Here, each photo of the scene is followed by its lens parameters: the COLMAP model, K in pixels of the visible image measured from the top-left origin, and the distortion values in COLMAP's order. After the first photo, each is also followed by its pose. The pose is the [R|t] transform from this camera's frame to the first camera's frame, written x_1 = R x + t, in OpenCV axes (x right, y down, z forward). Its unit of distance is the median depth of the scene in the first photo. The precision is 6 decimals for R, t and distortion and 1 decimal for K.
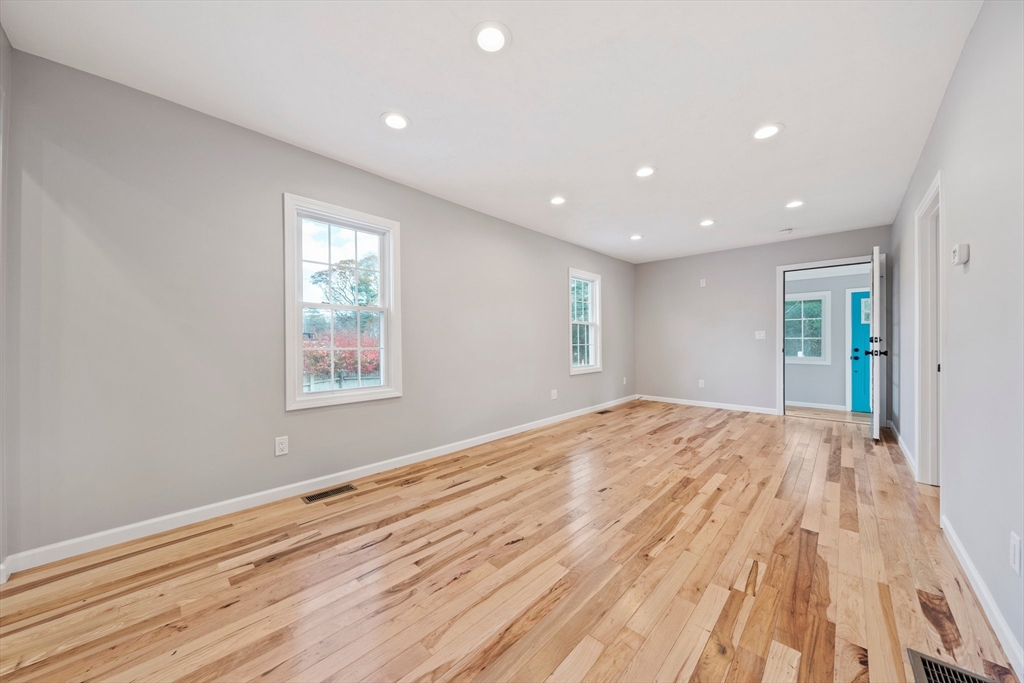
lens RADIAL K [[351.9, 0, 499.8], [0, 351.9, 341.6], [0, 0, 1]] dist [-0.004336, 0.000088]
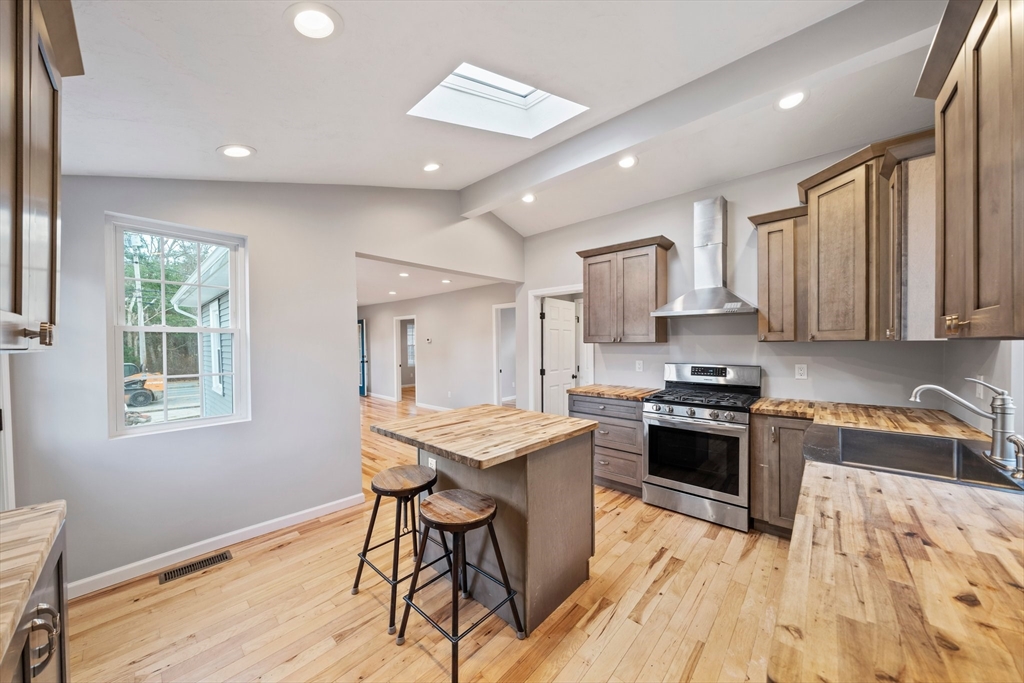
lens RADIAL K [[351.5, 0, 508.8], [0, 351.5, 349.0], [0, 0, 1]] dist [-0.000649, 0.000051]
pose [[-0.041130, -0.011974, 0.999082, -2.035869], [0.008003, 0.999892, 0.012314, -0.111194], [-0.999122, 0.008502, -0.041029, 0.091409]]
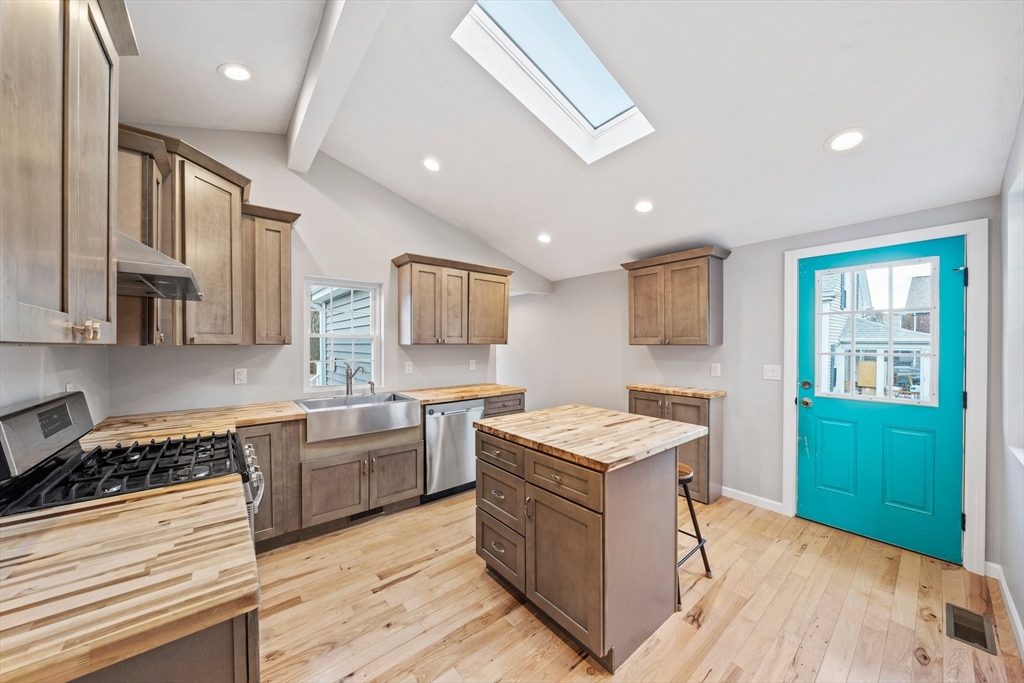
lens RADIAL K [[352.2, 0, 503.5], [0, 352.2, 346.2], [0, 0, 1]] dist [-0.001698, -0.000068]
pose [[-0.120441, 0.009146, -0.992678, -0.490342], [0.001388, 0.999958, 0.009044, -0.116912], [0.992720, -0.000289, -0.120449, 0.027031]]
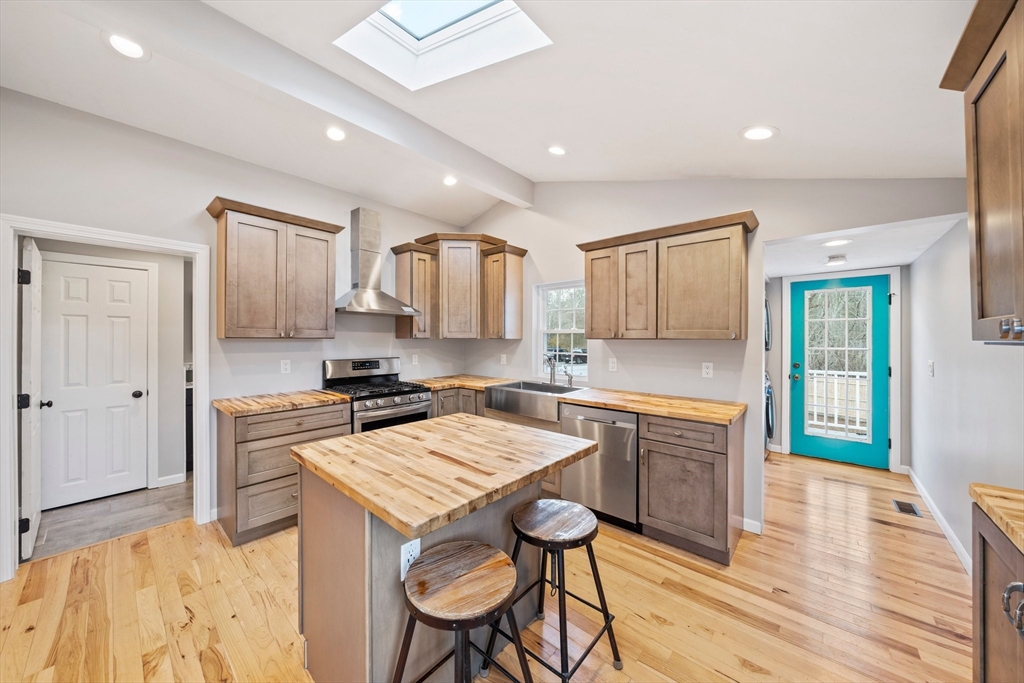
lens RADIAL K [[351.4, 0, 506.8], [0, 351.4, 339.2], [0, 0, 1]] dist [-0.003588, -0.000184]
pose [[-0.998774, 0.000285, -0.049492, -1.338299], [0.000135, 0.999995, 0.003040, -0.115339], [0.049493, 0.003030, -0.998770, 0.691872]]
